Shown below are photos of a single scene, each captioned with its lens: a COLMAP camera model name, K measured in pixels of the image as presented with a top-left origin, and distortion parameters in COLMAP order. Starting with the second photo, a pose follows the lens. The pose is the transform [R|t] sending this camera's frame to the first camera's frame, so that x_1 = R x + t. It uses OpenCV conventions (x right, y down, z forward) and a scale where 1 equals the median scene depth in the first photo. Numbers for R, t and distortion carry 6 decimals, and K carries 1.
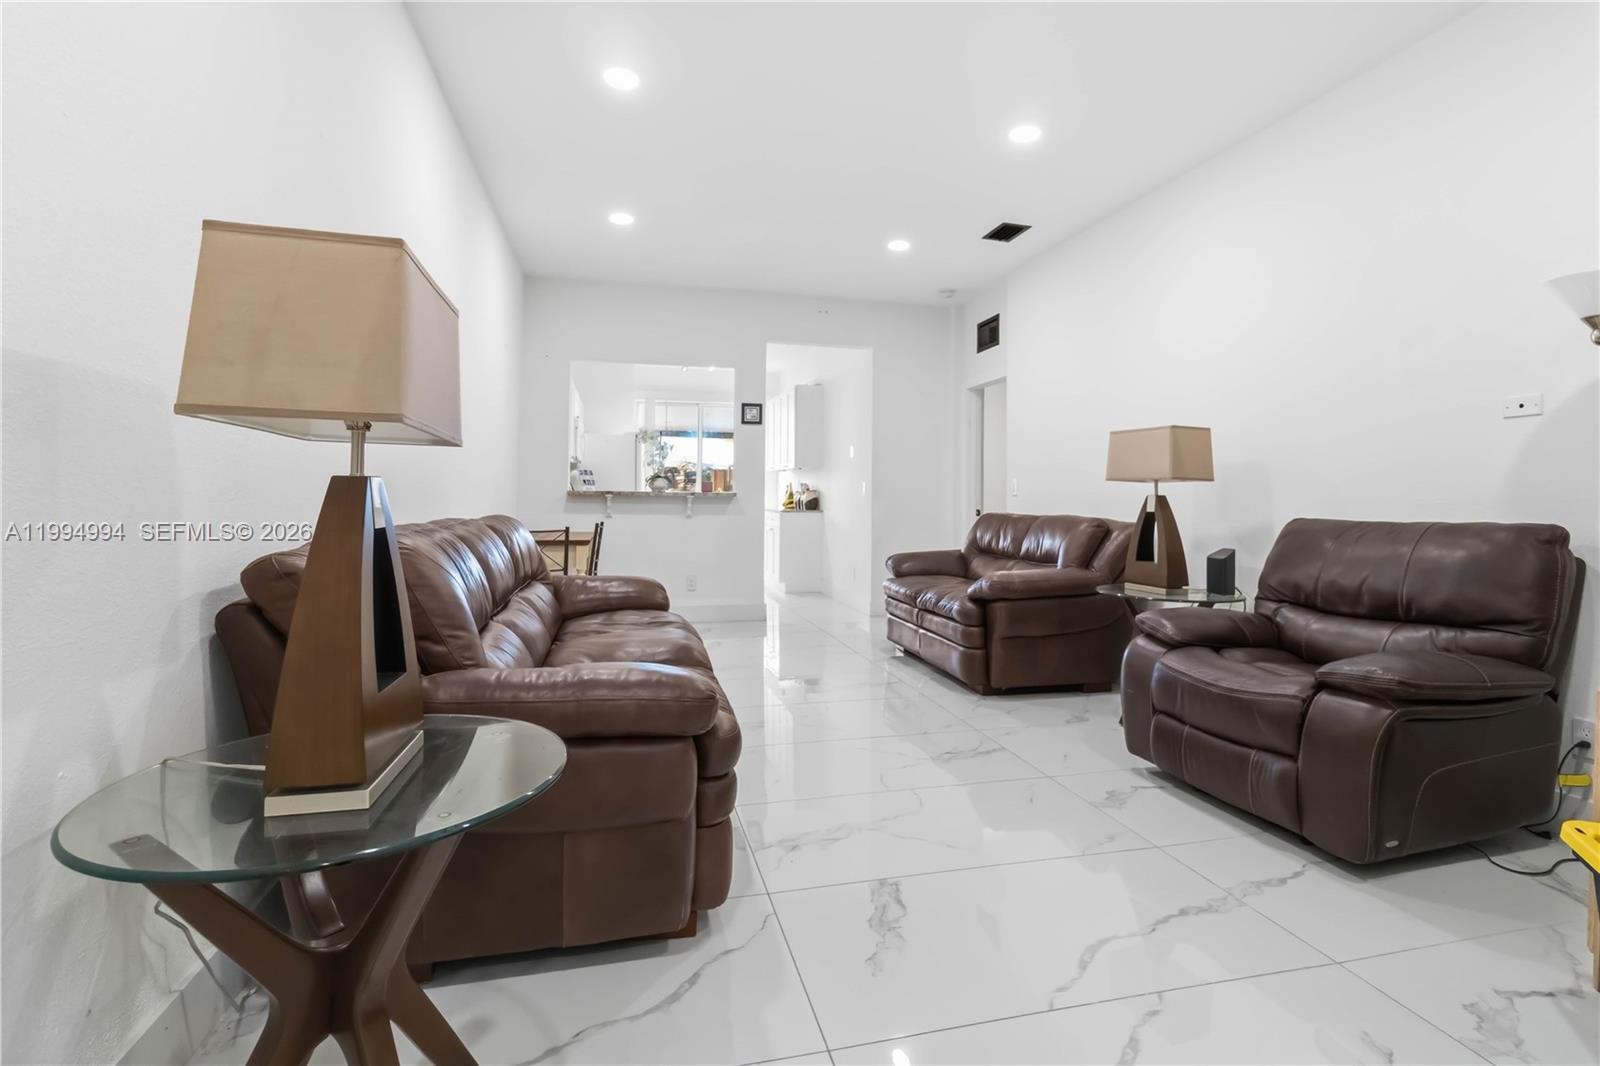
lens RADIAL K [[766.9, 0, 815.2], [0, 766.9, 527.2], [0, 0, 1]] dist [-0.002198, -0.001251]
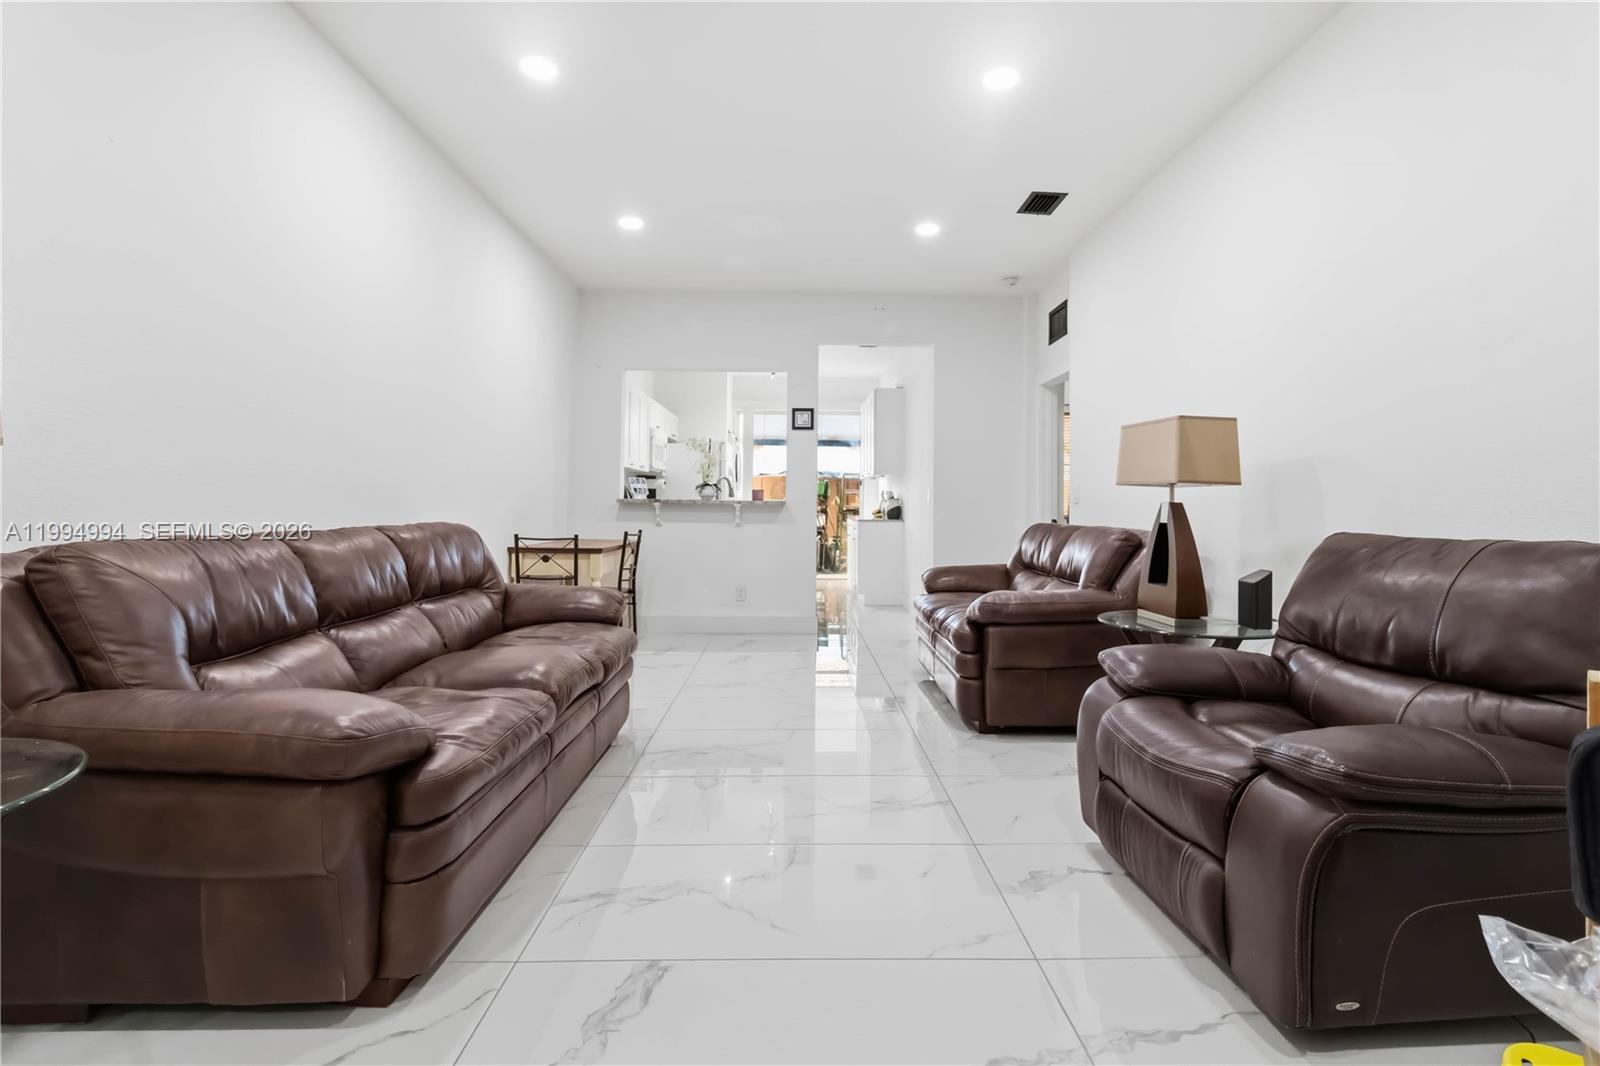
lens RADIAL K [[766.9, 0, 787.9], [0, 766.9, 530.9], [0, 0, 1]] dist [-0.002198, -0.001251]
pose [[0.975527, 0.007820, -0.219743, 0.225943], [-0.009356, 0.999939, -0.005949, -0.002979], [0.219683, 0.007859, 0.975540, 0.117828]]
